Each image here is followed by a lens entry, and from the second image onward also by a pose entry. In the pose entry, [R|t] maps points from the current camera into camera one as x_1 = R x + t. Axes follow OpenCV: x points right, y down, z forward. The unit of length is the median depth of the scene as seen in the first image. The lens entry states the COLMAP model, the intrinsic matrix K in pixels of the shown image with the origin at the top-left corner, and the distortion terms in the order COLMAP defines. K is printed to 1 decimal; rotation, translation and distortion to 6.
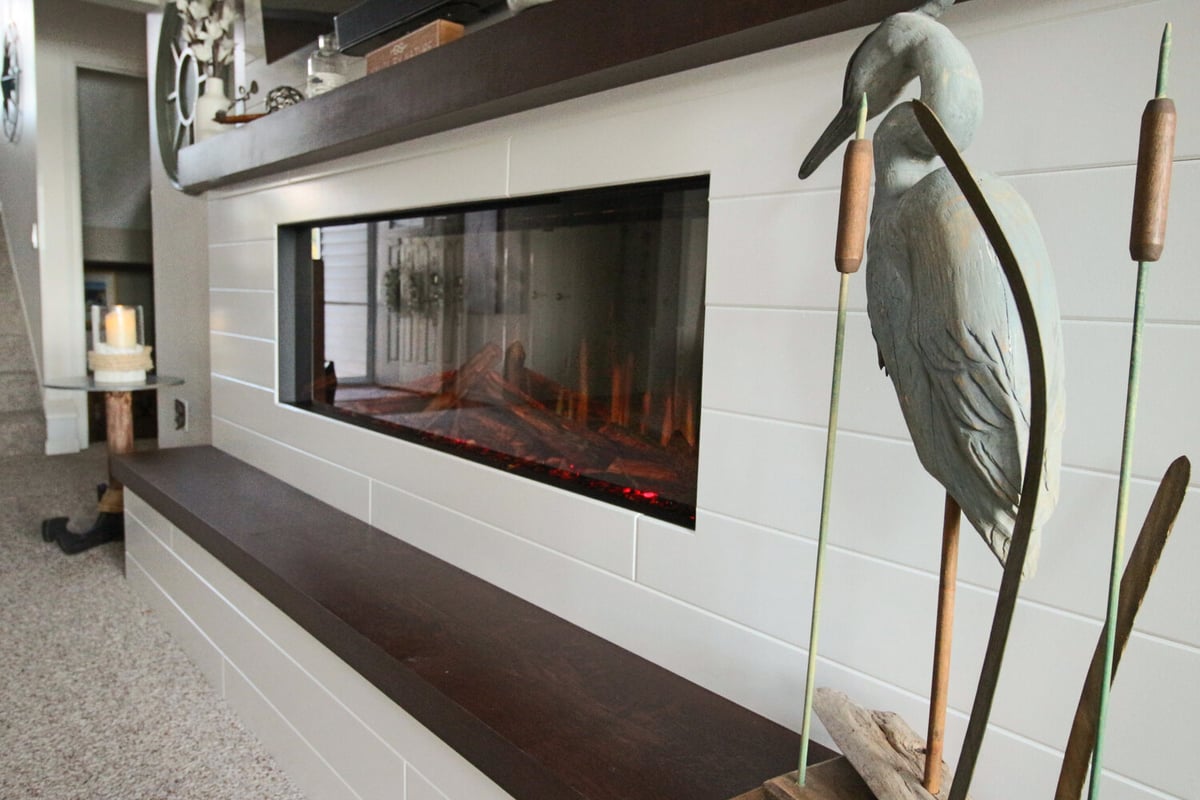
lens RADIAL K [[824.2, 0, 600.0], [0, 824.2, 400.0], [0, 0, 1]] dist [-0.001658, -0.001685]
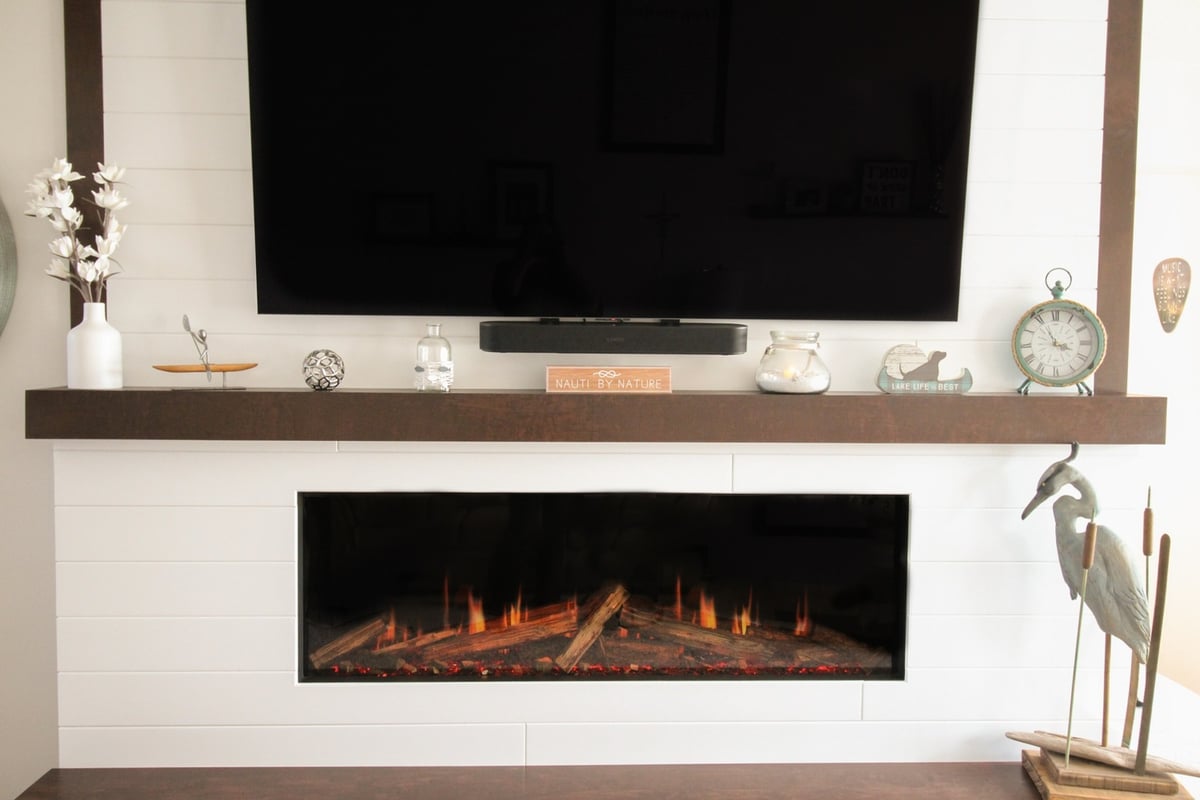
lens RADIAL K [[824.2, 0, 600.0], [0, 824.2, 400.0], [0, 0, 1]] dist [-0.001658, -0.001685]
pose [[0.635675, -0.062001, 0.769463, -1.758082], [0.106076, 0.994330, -0.007513, -0.544525], [-0.764634, 0.086397, 0.638647, 0.290538]]
